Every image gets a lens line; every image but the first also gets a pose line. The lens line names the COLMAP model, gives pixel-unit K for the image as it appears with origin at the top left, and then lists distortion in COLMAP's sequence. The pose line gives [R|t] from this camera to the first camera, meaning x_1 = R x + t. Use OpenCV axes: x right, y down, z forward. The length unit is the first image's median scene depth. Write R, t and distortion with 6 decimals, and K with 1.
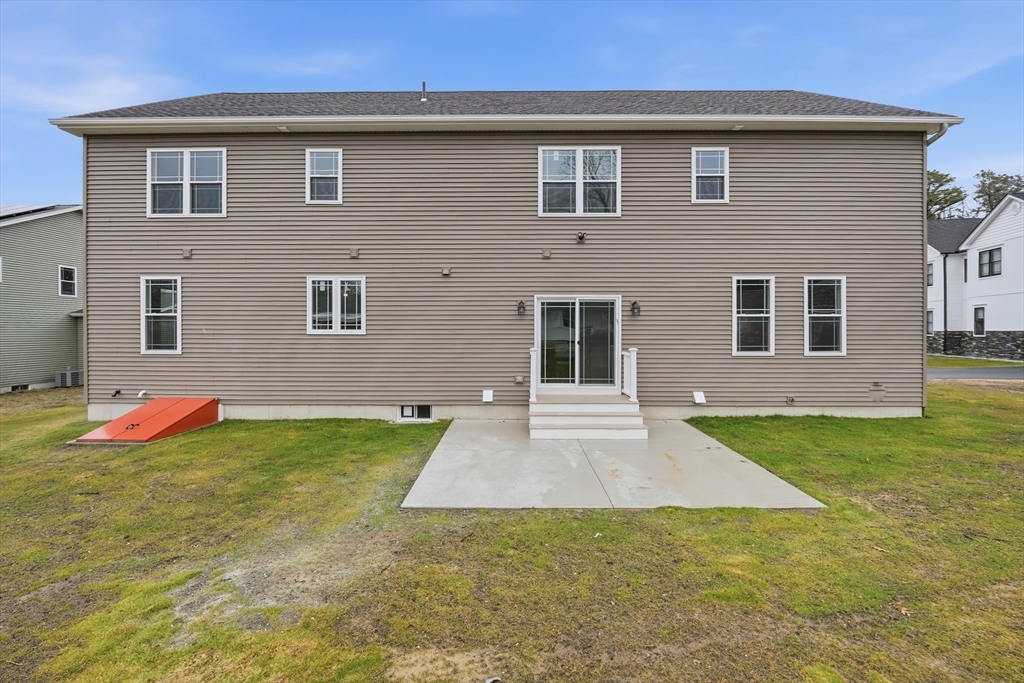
lens RADIAL K [[443.7, 0, 519.5], [0, 443.7, 304.7], [0, 0, 1]] dist [-0.002578, -0.002059]
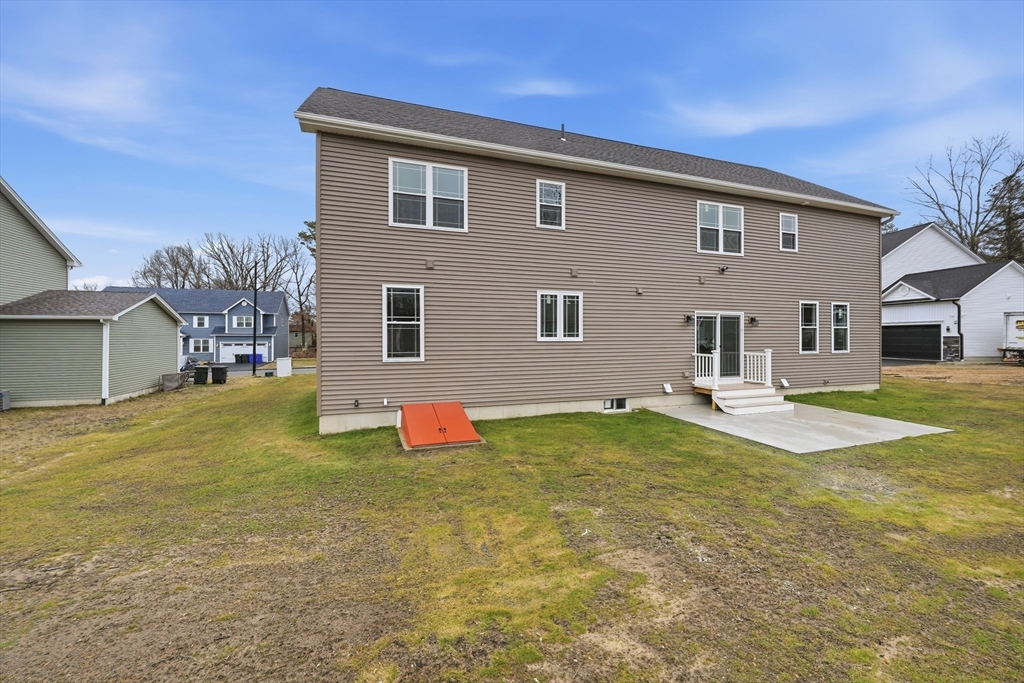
lens RADIAL K [[425.2, 0, 504.6], [0, 425.2, 312.9], [0, 0, 1]] dist [0.003814, -0.000577]
pose [[0.934533, 0.017949, 0.355423, -0.944776], [-0.017013, 0.999839, -0.005760, 0.001255], [-0.355469, -0.000664, 0.934688, 0.006087]]
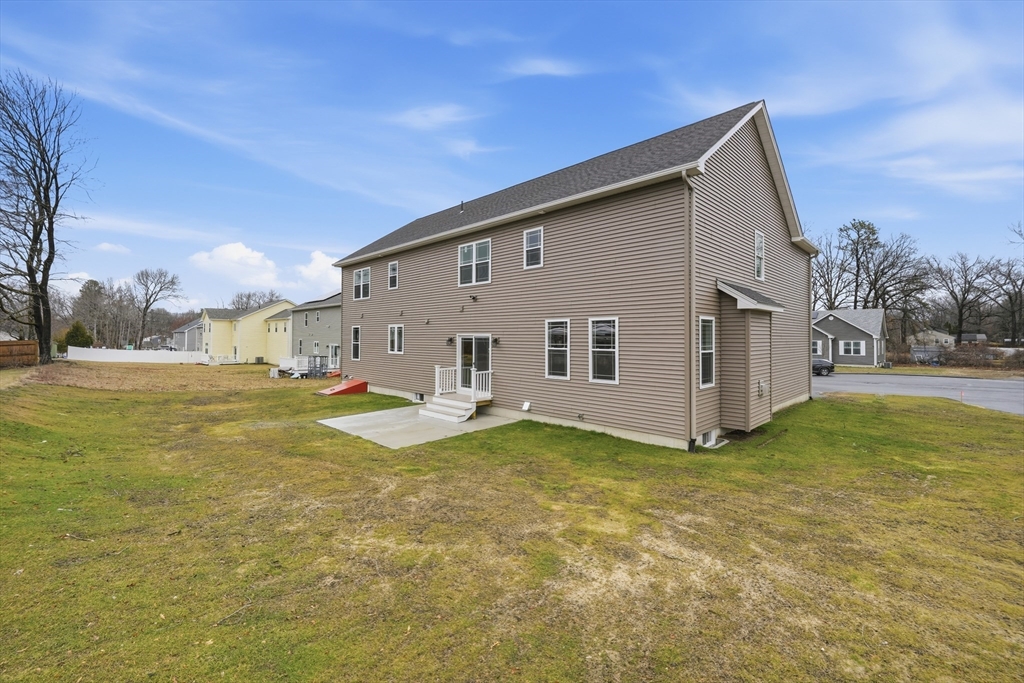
lens RADIAL K [[425.2, 0, 501.0], [0, 425.2, 335.8], [0, 0, 1]] dist [0.003814, -0.000577]
pose [[0.708803, -0.000073, -0.705406, 1.267339], [-0.012095, 0.999852, -0.012256, 0.003167], [0.705302, 0.017219, 0.708697, -0.021380]]
